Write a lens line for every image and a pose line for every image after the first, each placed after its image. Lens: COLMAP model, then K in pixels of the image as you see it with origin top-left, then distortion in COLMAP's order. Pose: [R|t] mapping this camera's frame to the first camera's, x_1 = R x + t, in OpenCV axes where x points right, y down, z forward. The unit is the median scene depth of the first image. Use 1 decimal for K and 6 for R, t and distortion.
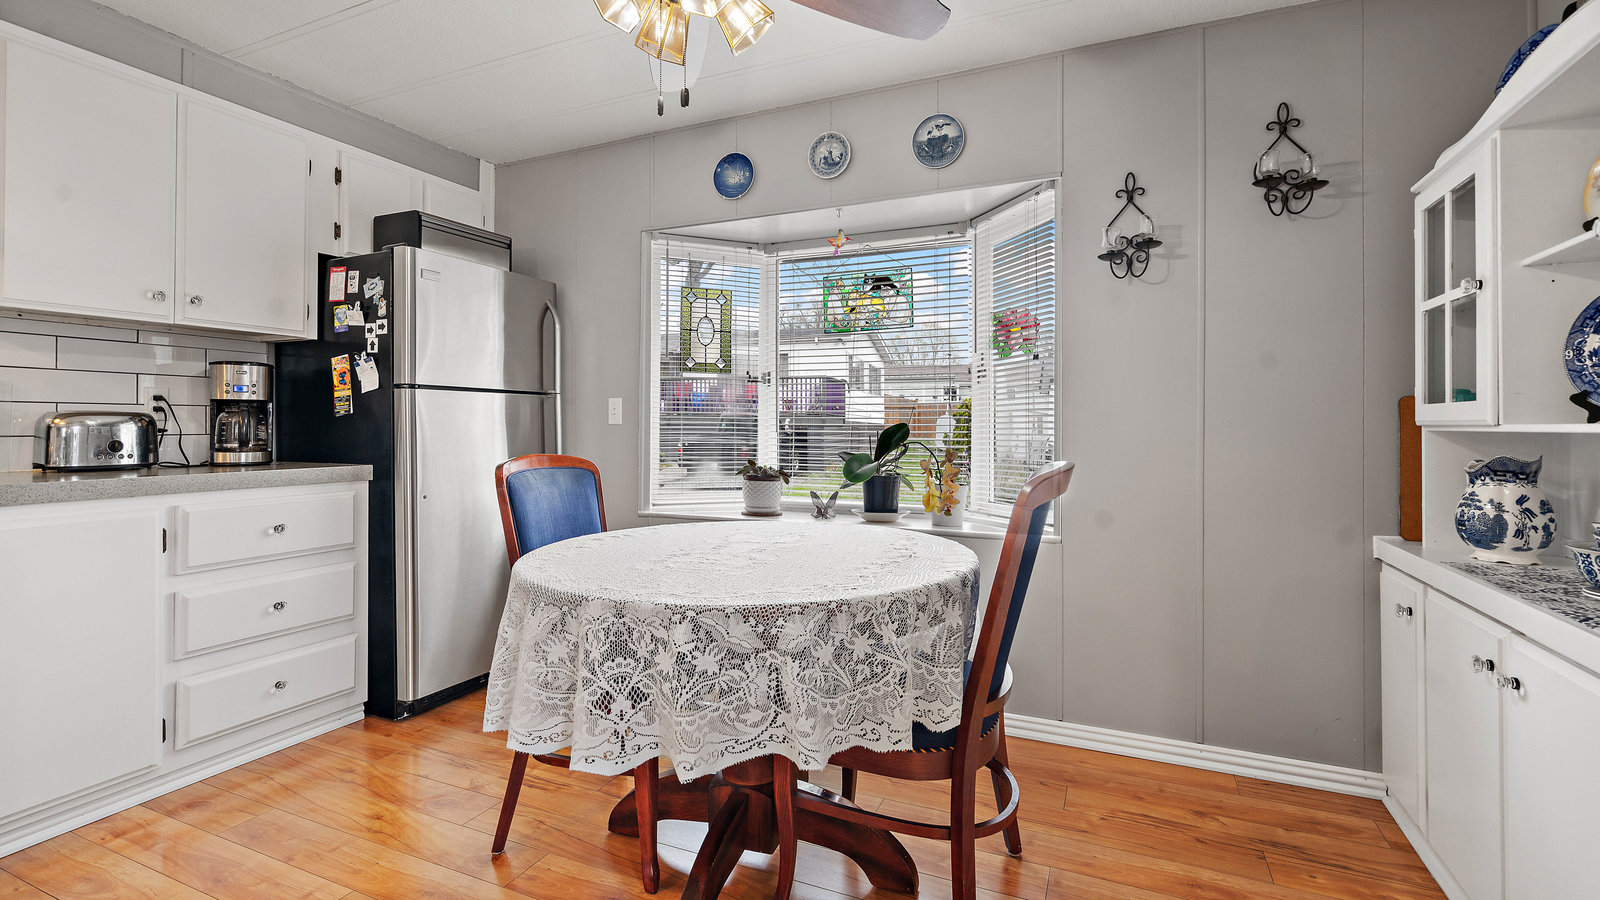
lens RADIAL K [[726.6, 0, 795.7], [0, 726.6, 425.1], [0, 0, 1]] dist [-0.001042, 0.000442]
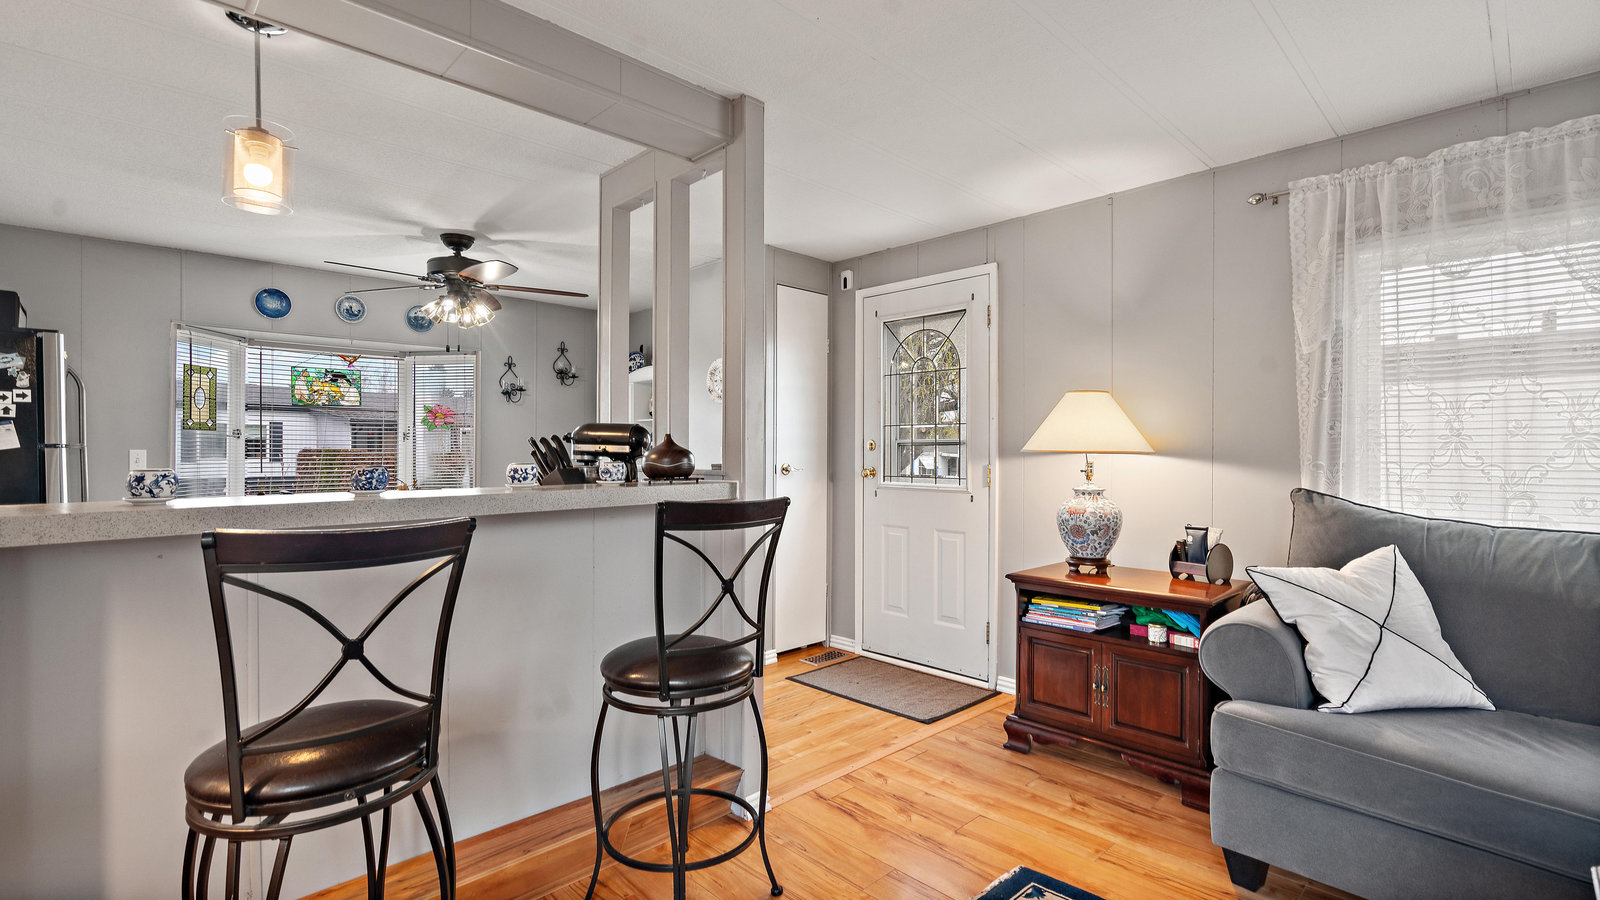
lens RADIAL K [[722.6, 0, 801.5], [0, 722.6, 451.4], [0, 0, 1]] dist [-0.000915, 0.000624]
pose [[0.362381, -0.003396, 0.932024, -1.206732], [-0.001246, 0.999991, 0.004128, -0.049931], [-0.932029, -0.002657, 0.362373, -0.623672]]
